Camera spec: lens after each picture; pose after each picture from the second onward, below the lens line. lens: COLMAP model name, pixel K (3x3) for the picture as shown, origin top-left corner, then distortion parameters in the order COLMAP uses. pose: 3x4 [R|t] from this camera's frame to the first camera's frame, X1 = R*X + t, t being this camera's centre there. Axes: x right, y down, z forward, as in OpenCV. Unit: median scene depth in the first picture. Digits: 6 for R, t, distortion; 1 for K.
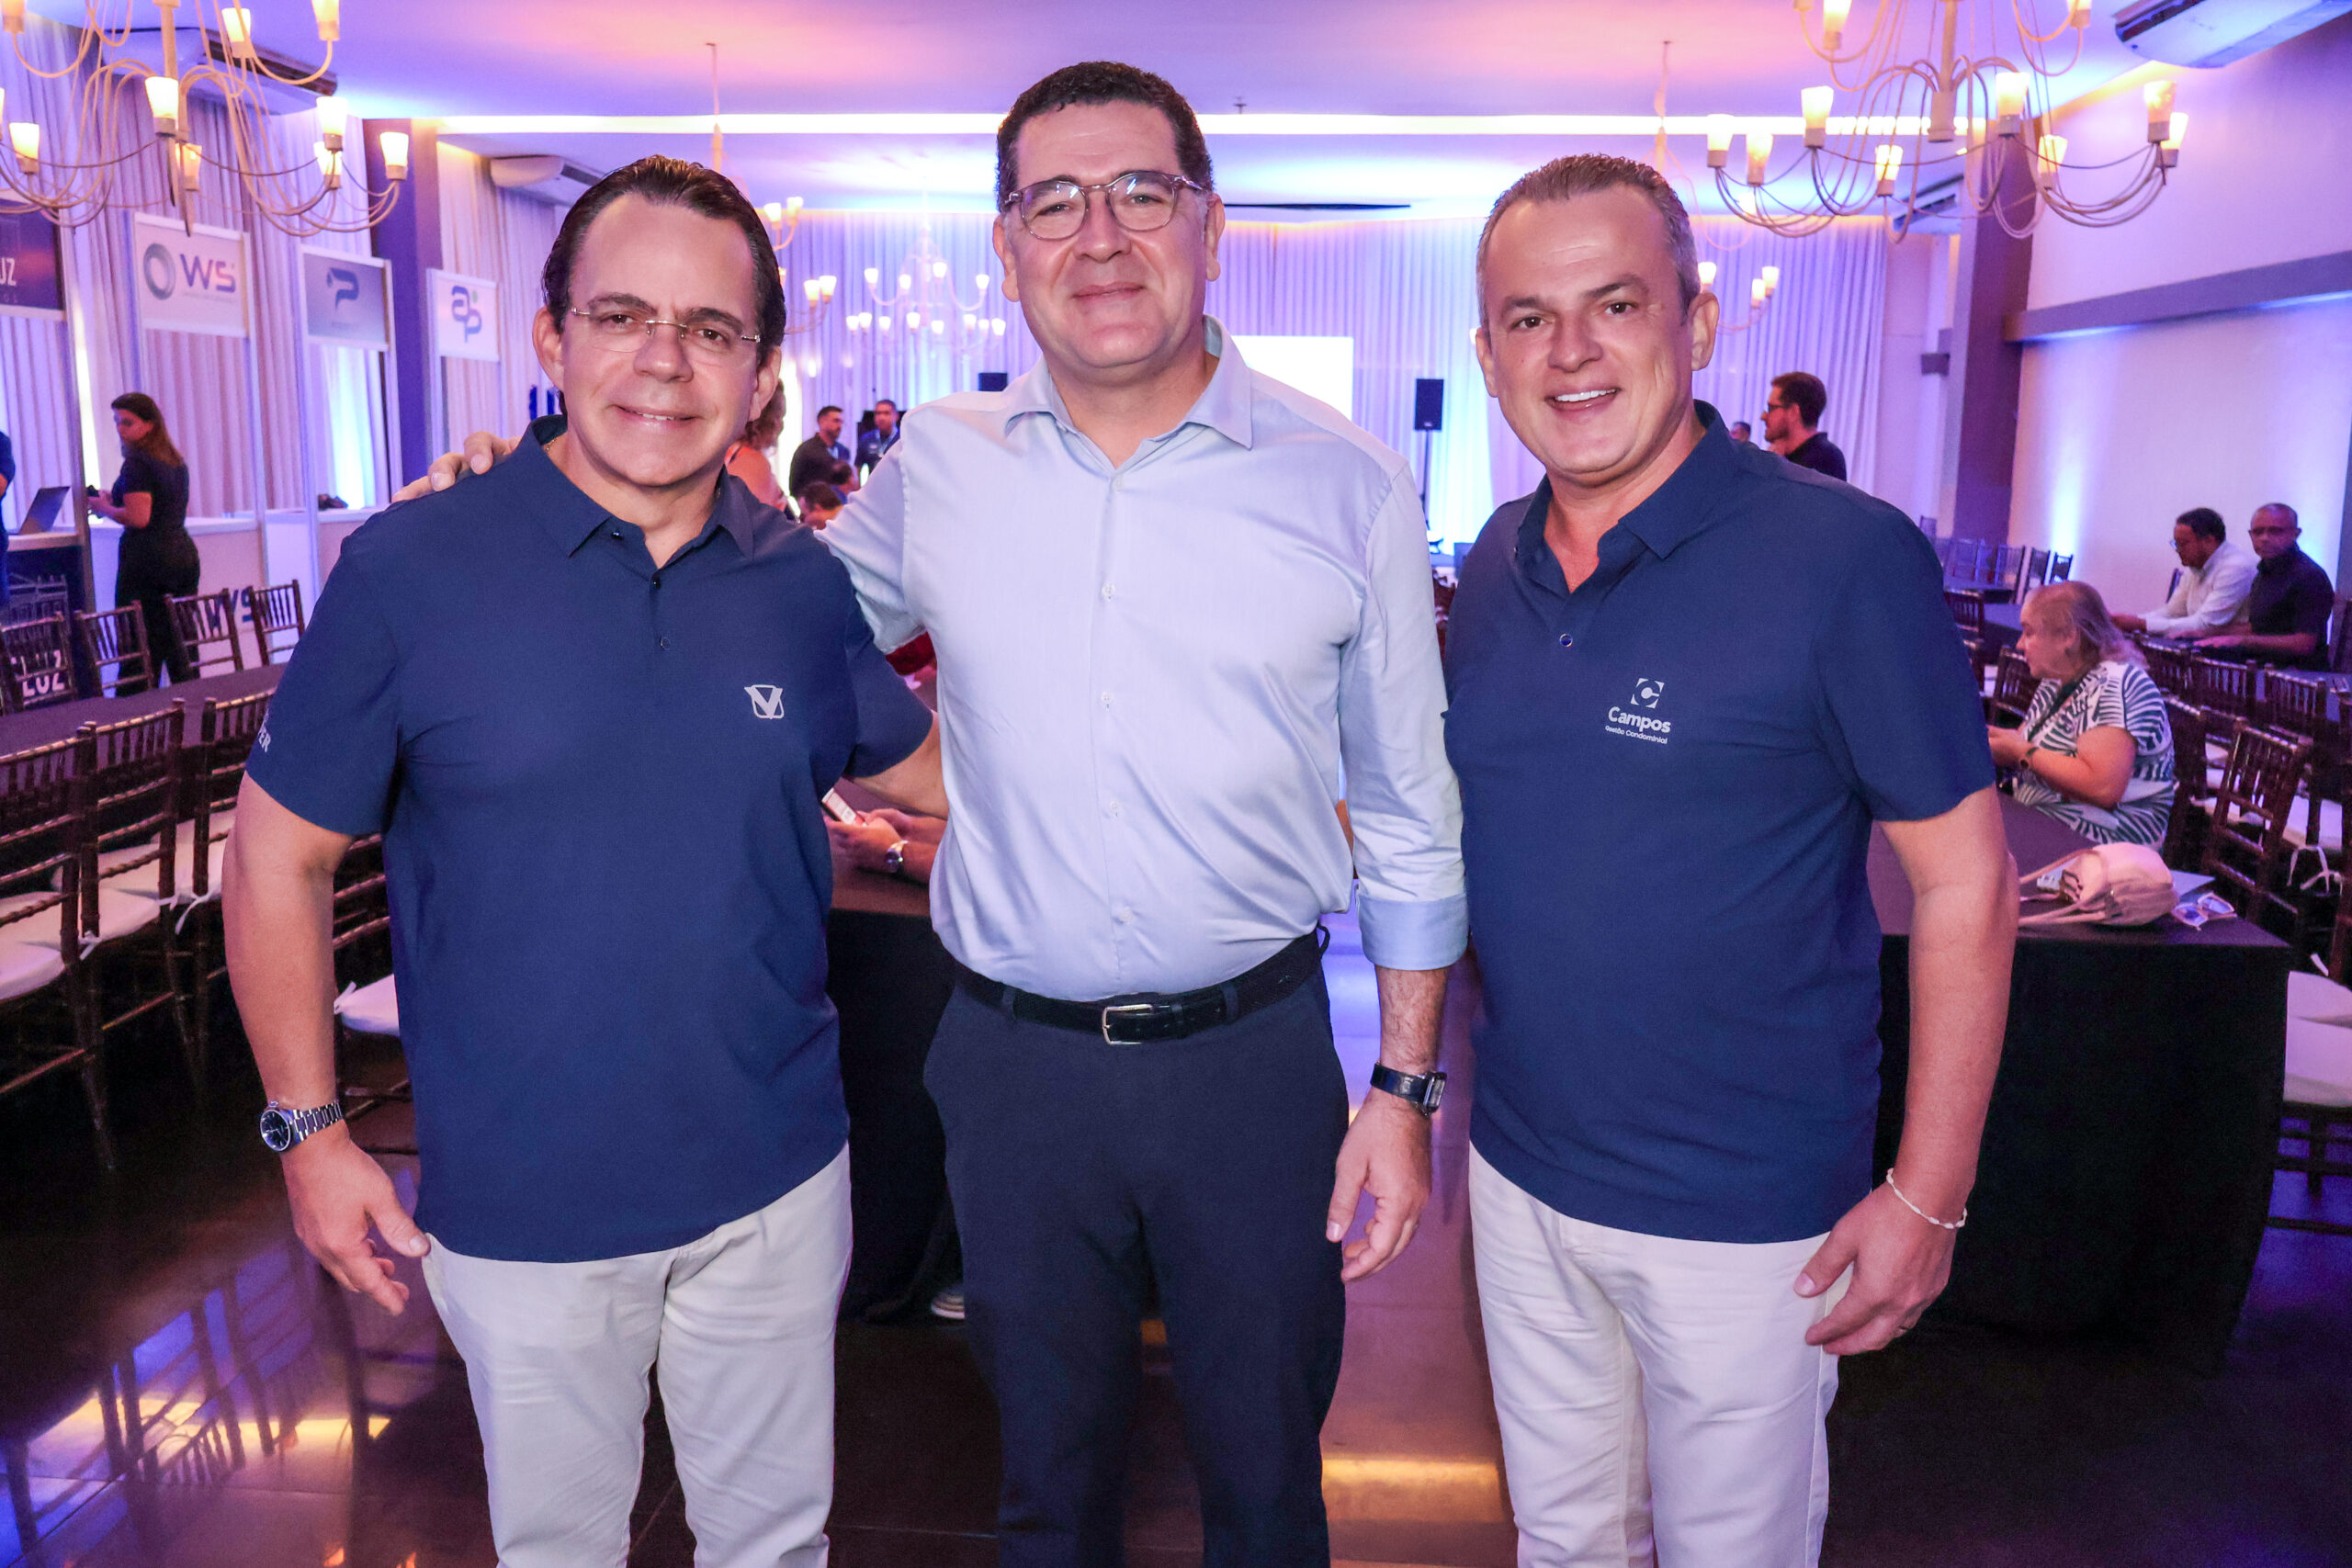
lens RADIAL K [[1959.1, 0, 1153.0], [0, 1959.1, 792.8], [0, 0, 1]] dist [-0.025216, 0.024317]
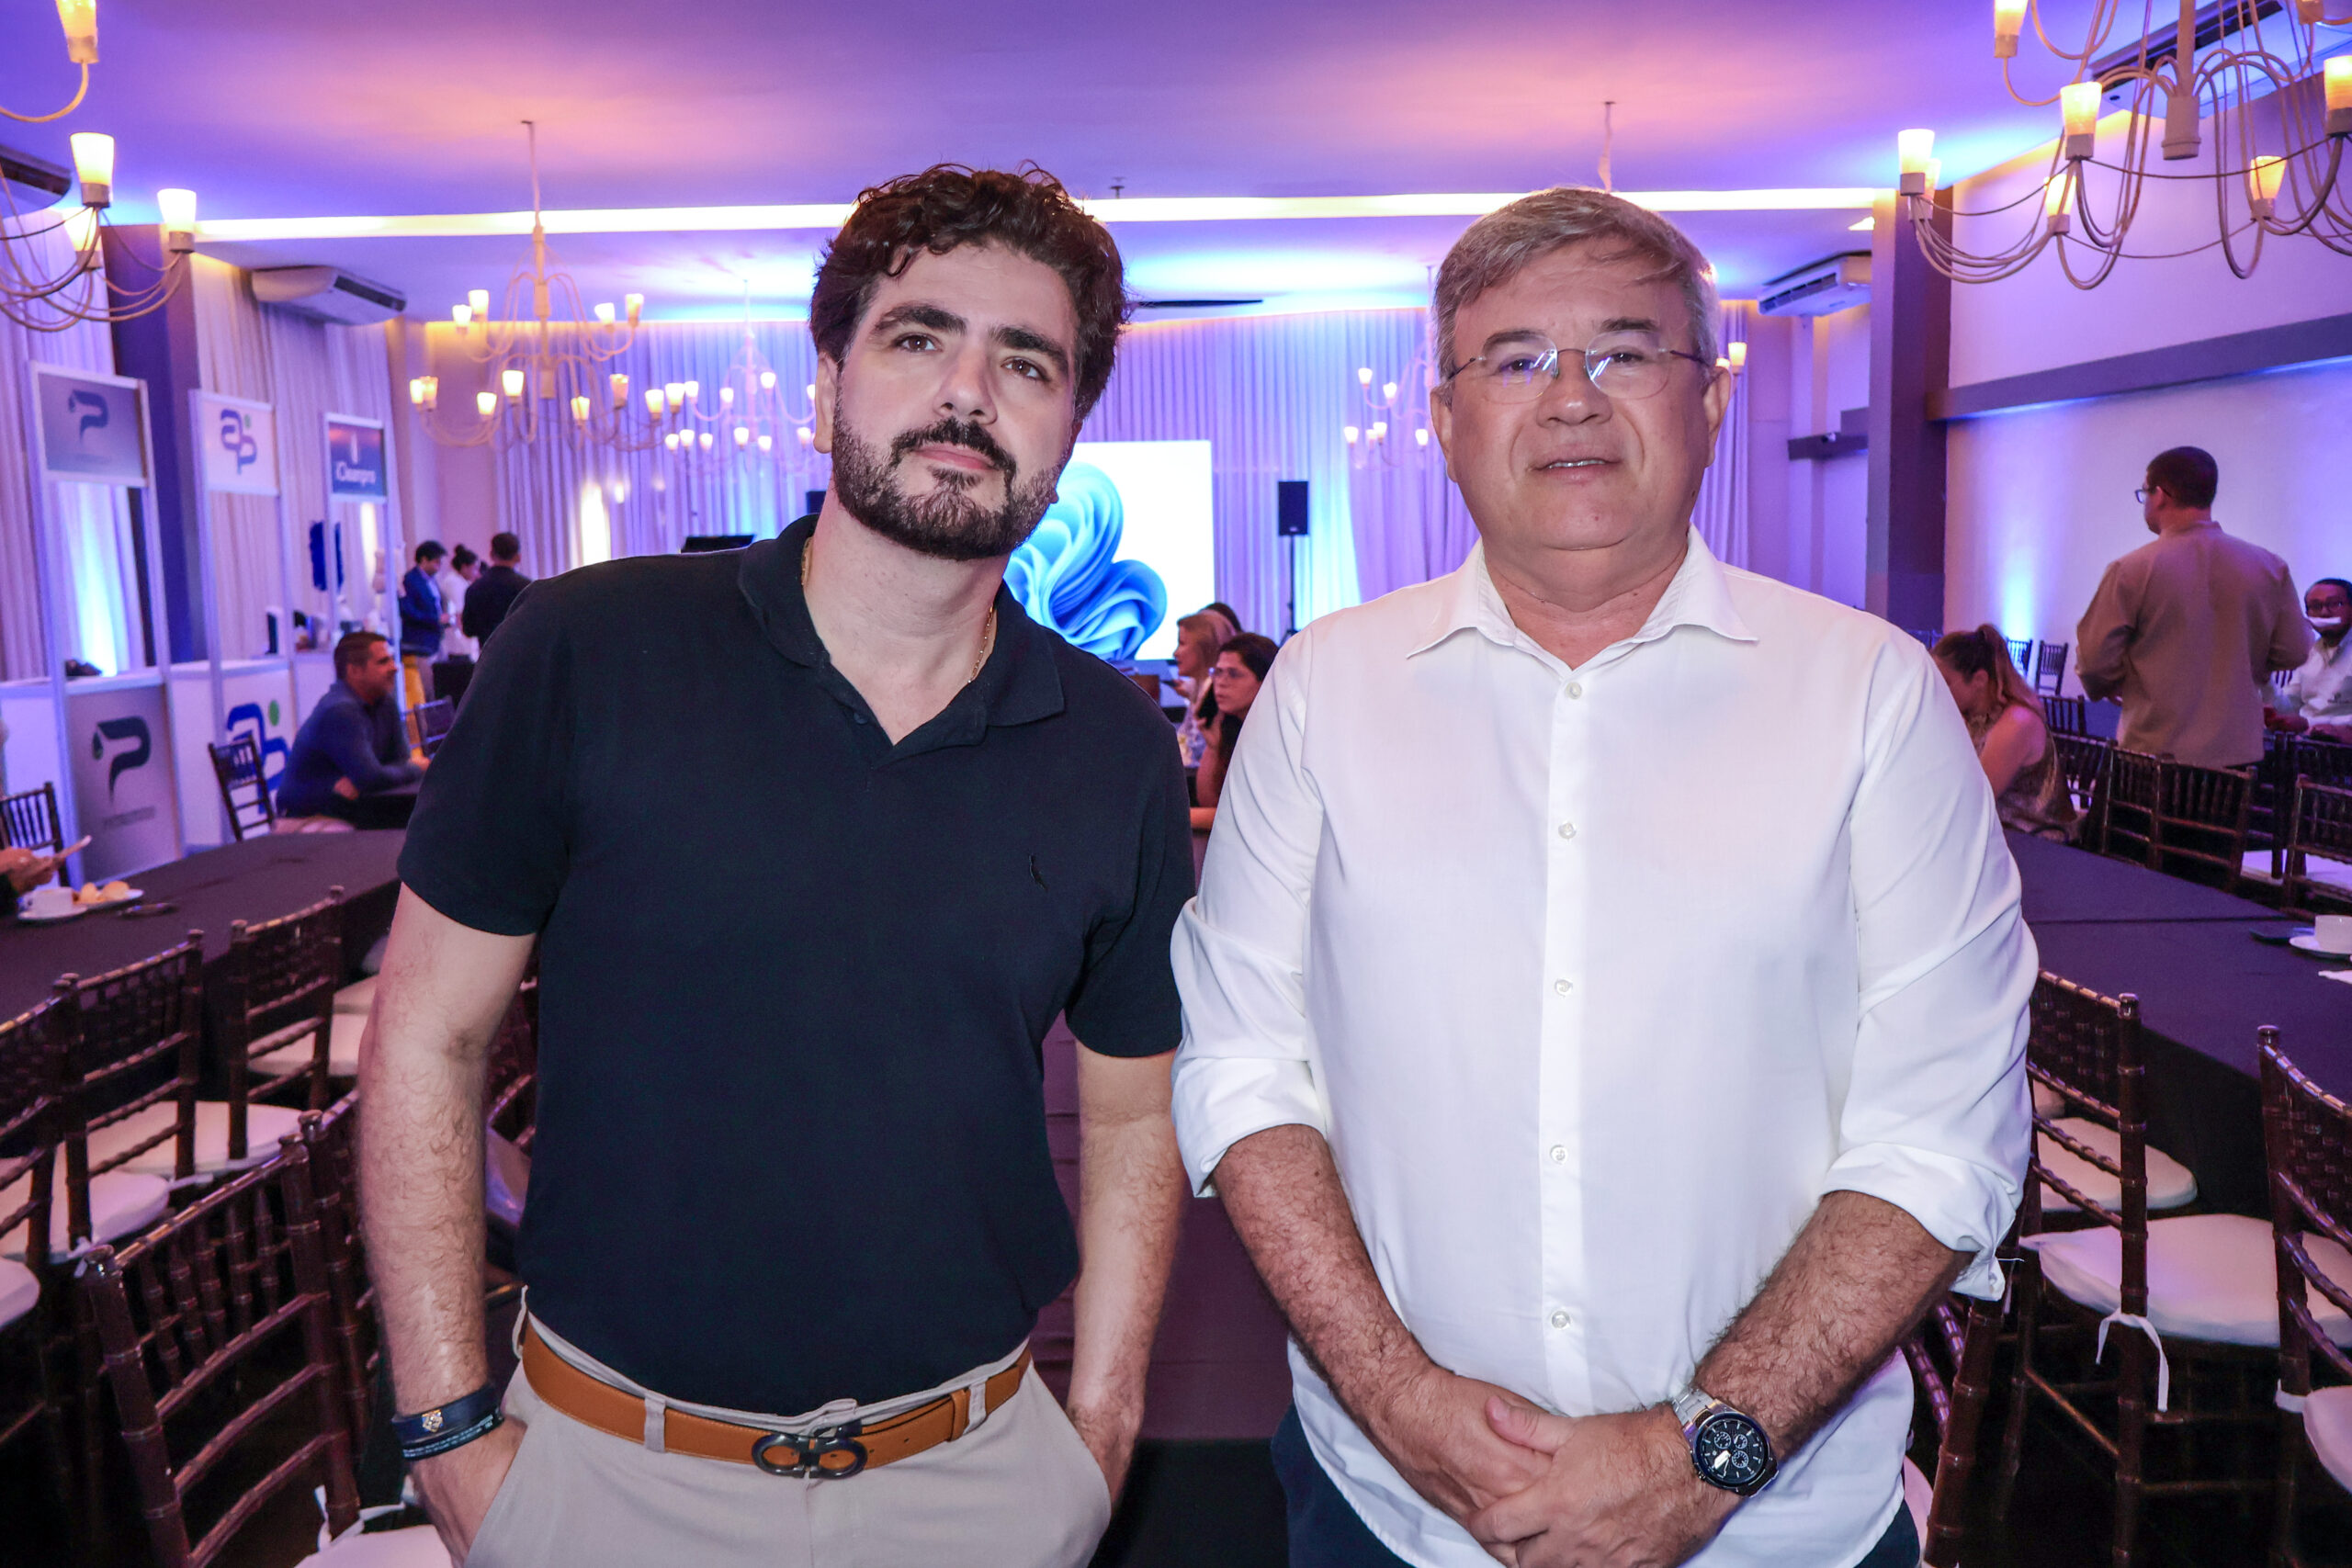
lens RADIAL K [[1959.1, 0, 1142.1], [0, 1959.1, 786.6], [0, 0, 1]] dist [-0.025216, 0.024317]
pose [[0.992965, -0.050145, 0.107263, -0.043638], [0.056379, 0.996843, -0.055900, -0.018415], [-0.104122, 0.061554, 0.992658, 0.090413]]
